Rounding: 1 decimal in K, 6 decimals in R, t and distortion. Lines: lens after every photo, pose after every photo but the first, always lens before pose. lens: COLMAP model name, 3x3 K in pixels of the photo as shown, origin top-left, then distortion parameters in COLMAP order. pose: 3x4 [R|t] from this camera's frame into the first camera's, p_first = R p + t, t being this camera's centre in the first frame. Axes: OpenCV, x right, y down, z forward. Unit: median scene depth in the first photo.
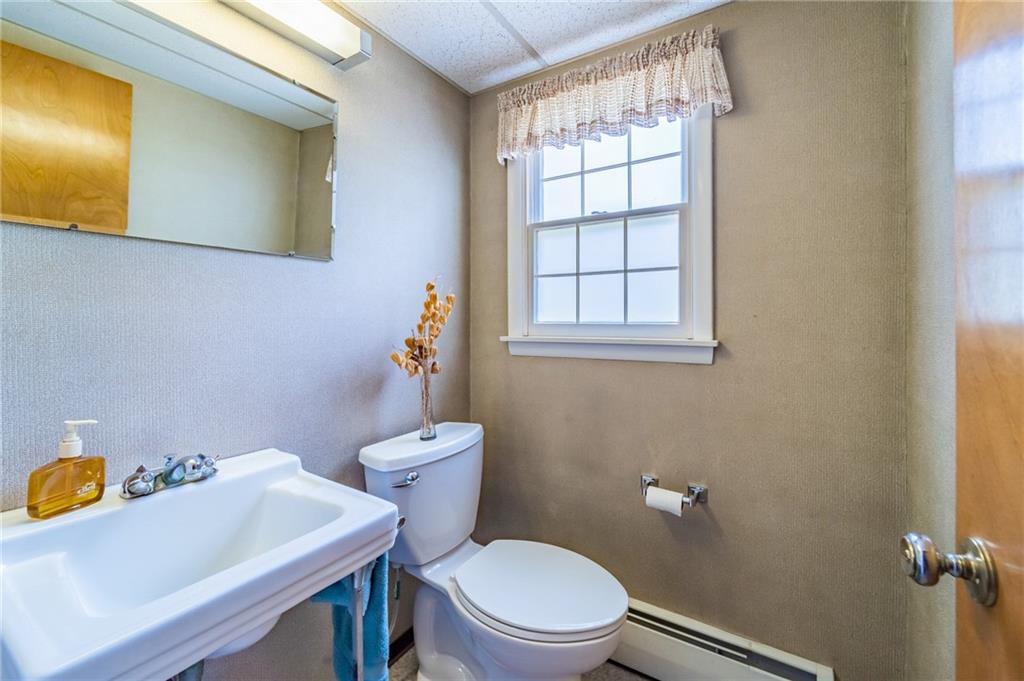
lens RADIAL K [[425.1, 0, 512.4], [0, 425.1, 325.5], [0, 0, 1]] dist [-0.001587, -0.000033]
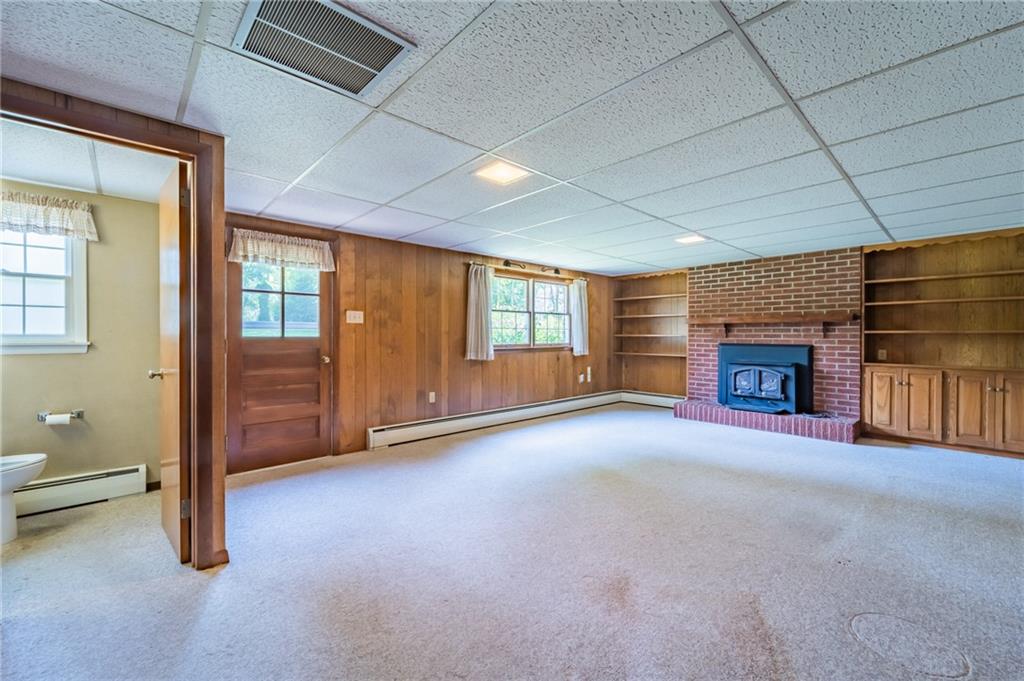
lens RADIAL K [[417.1, 0, 514.5], [0, 417.1, 335.8], [0, 0, 1]] dist [0.001541, 0.000331]
pose [[0.243991, -0.001737, 0.969776, -1.084364], [-0.000721, 0.999998, 0.001972, -0.003082], [-0.969777, -0.001180, 0.243989, -1.672607]]
